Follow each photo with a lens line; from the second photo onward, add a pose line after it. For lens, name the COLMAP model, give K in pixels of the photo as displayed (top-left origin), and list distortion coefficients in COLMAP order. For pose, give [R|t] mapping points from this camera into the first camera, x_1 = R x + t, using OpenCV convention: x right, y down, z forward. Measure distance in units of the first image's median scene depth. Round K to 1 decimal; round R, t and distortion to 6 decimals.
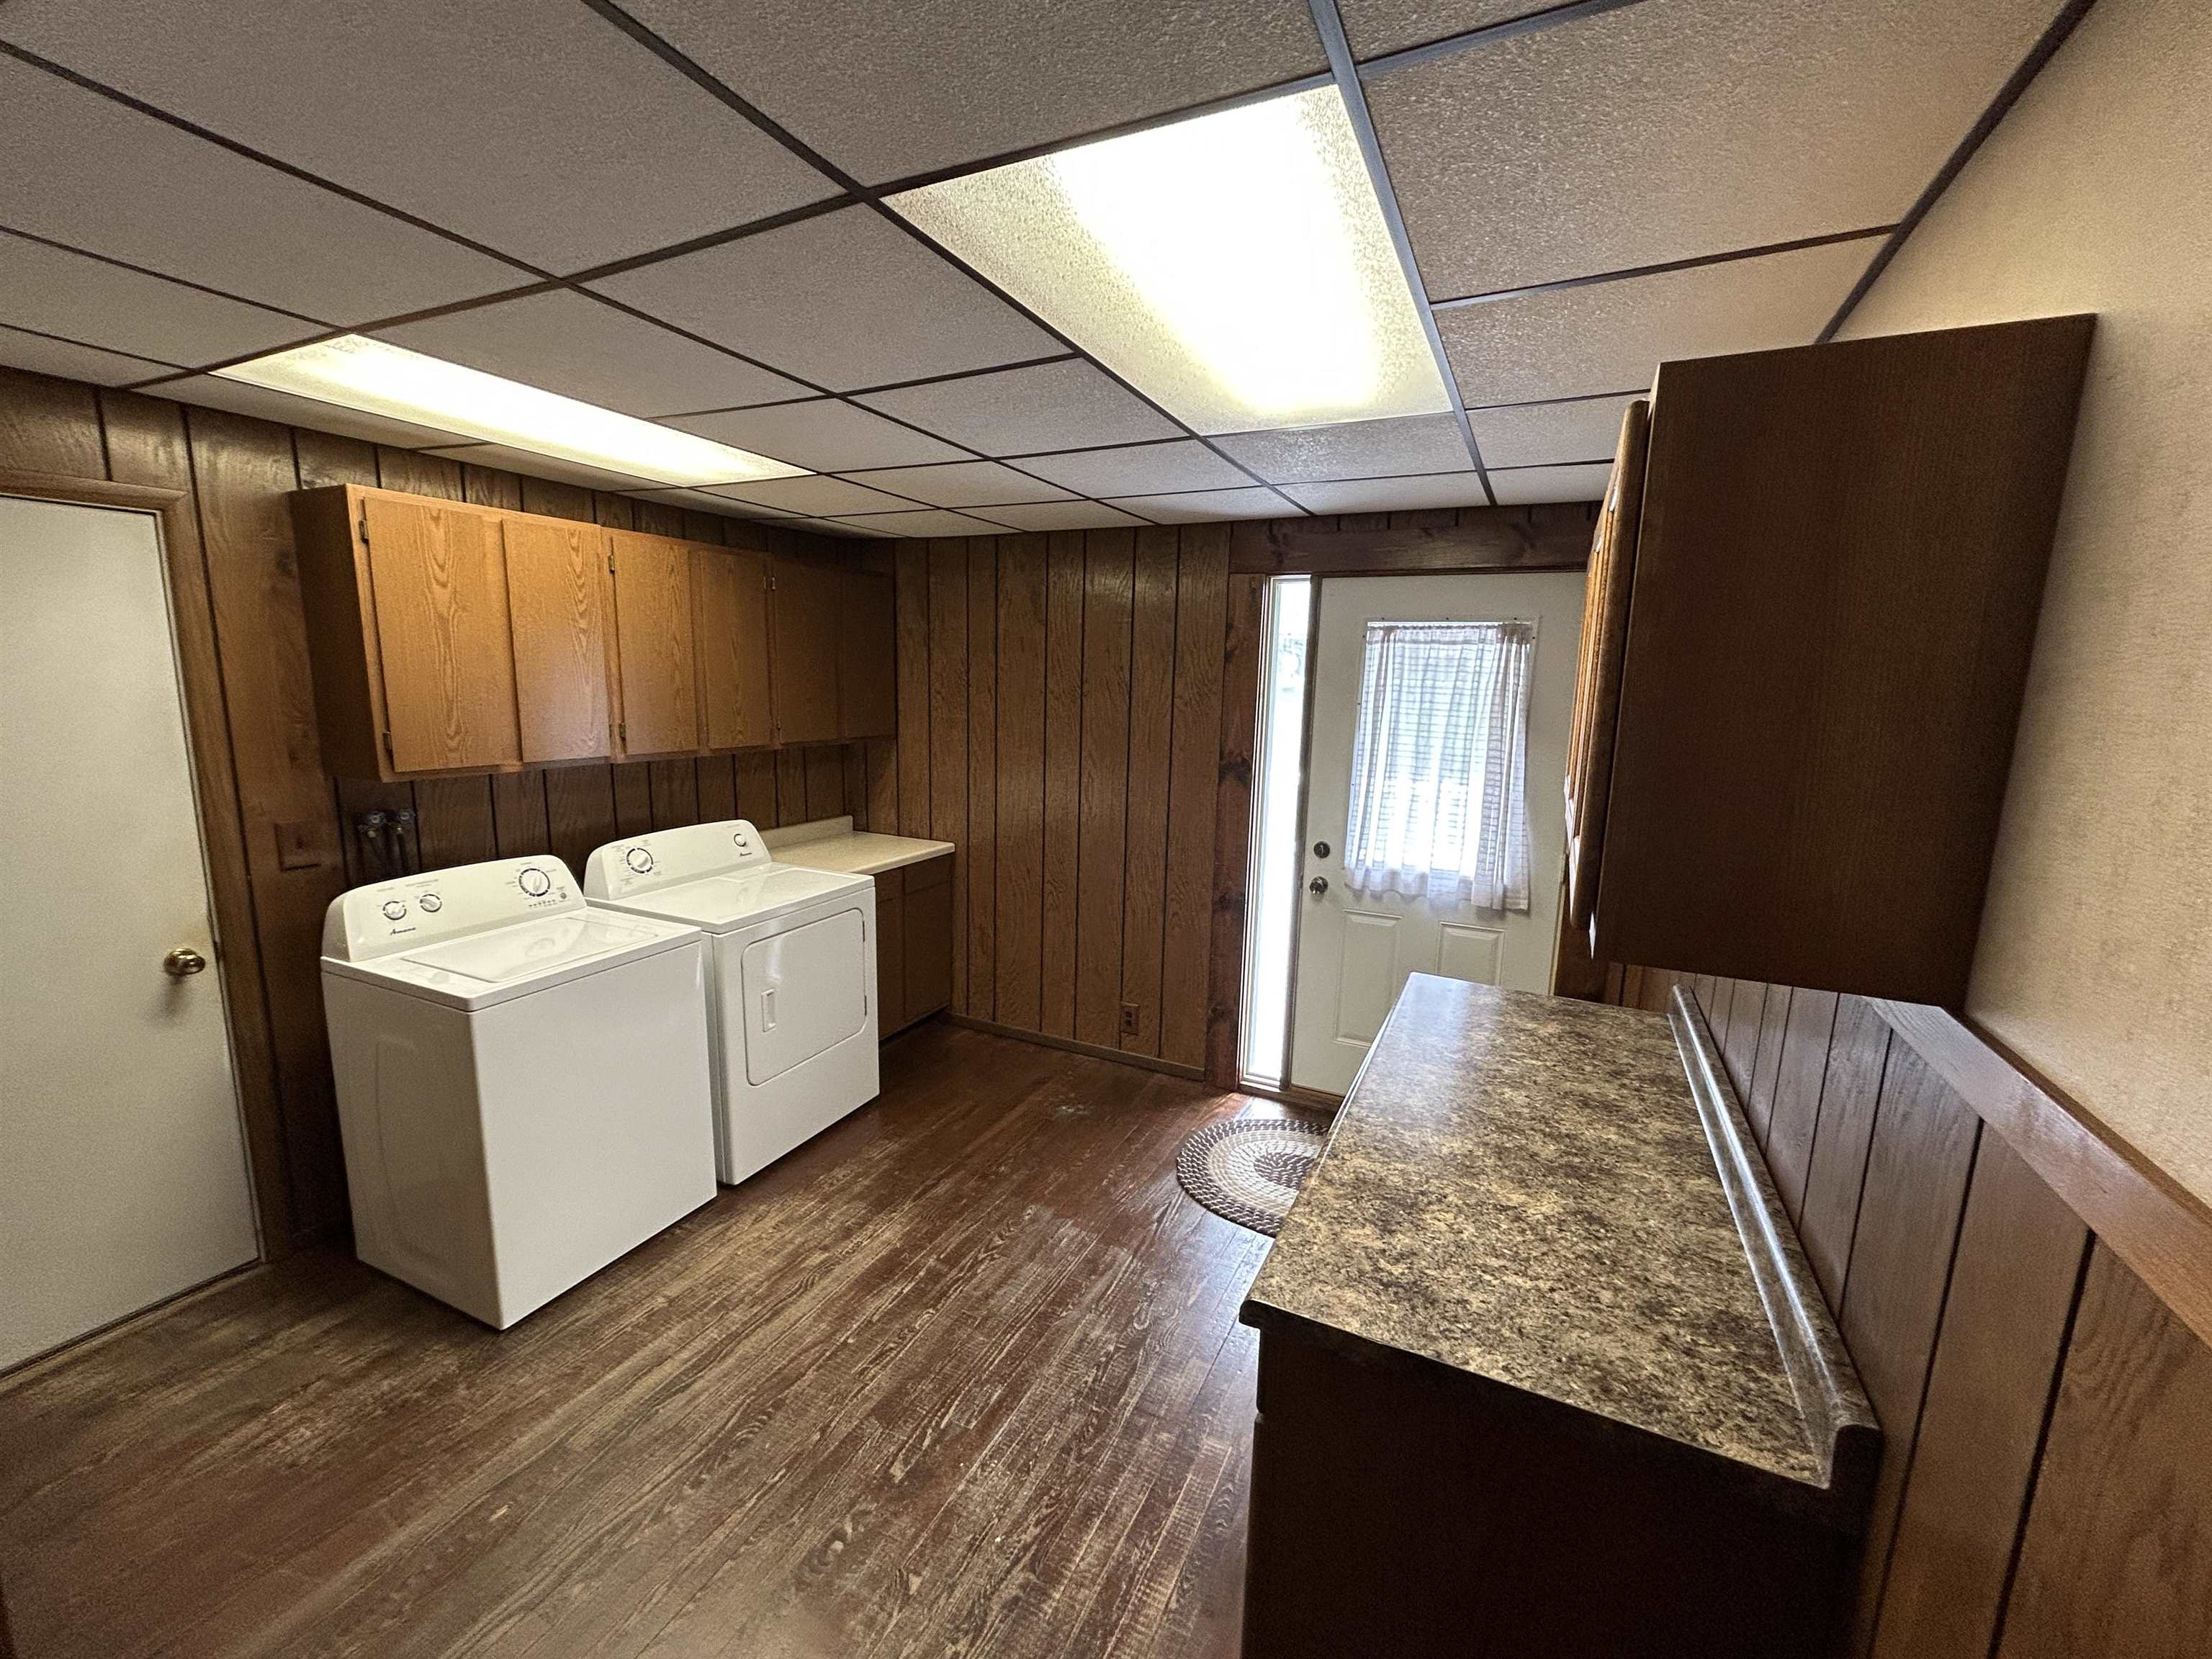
lens RADIAL K [[896.2, 0, 1108.3], [0, 896.2, 826.5], [0, 0, 1]] dist [-0.003428, -0.000370]
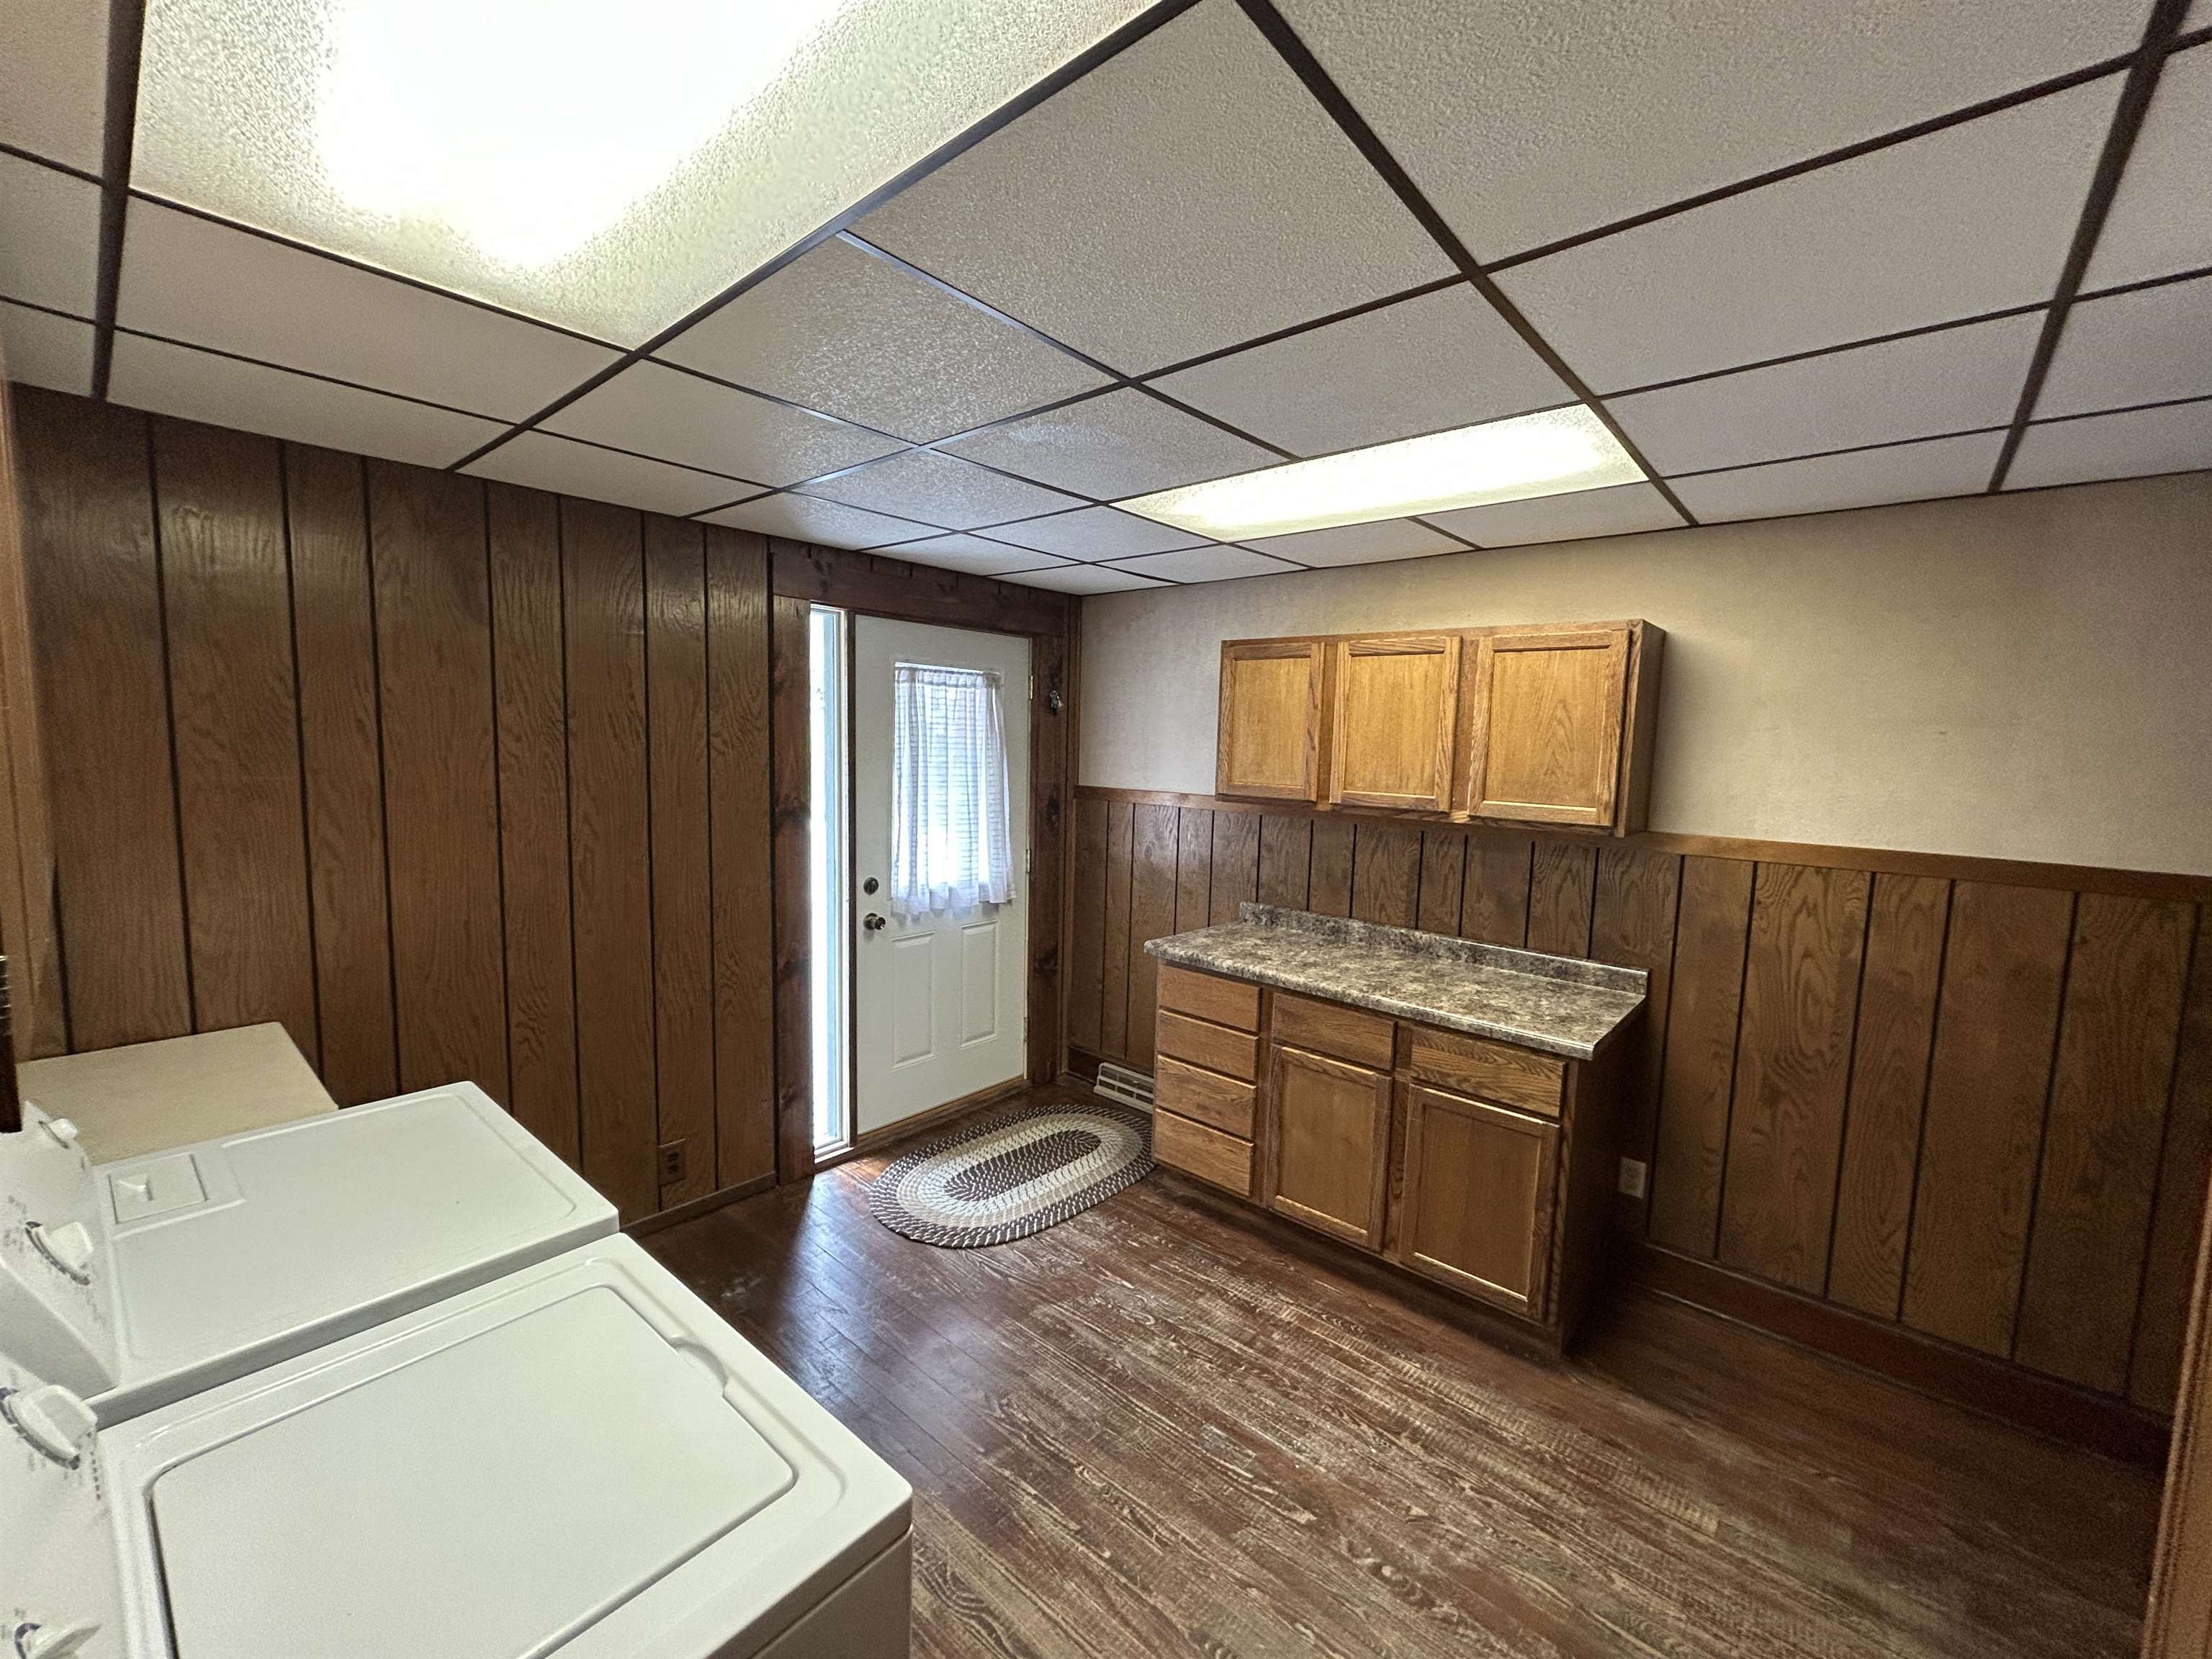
lens RADIAL K [[896.2, 0, 1104.7], [0, 896.2, 831.5], [0, 0, 1]] dist [-0.003428, -0.000370]
pose [[0.265339, -0.117081, 0.957020, -1.037060], [0.139308, 0.986839, 0.082105, -0.128916], [-0.954038, 0.111535, 0.278157, 0.761065]]
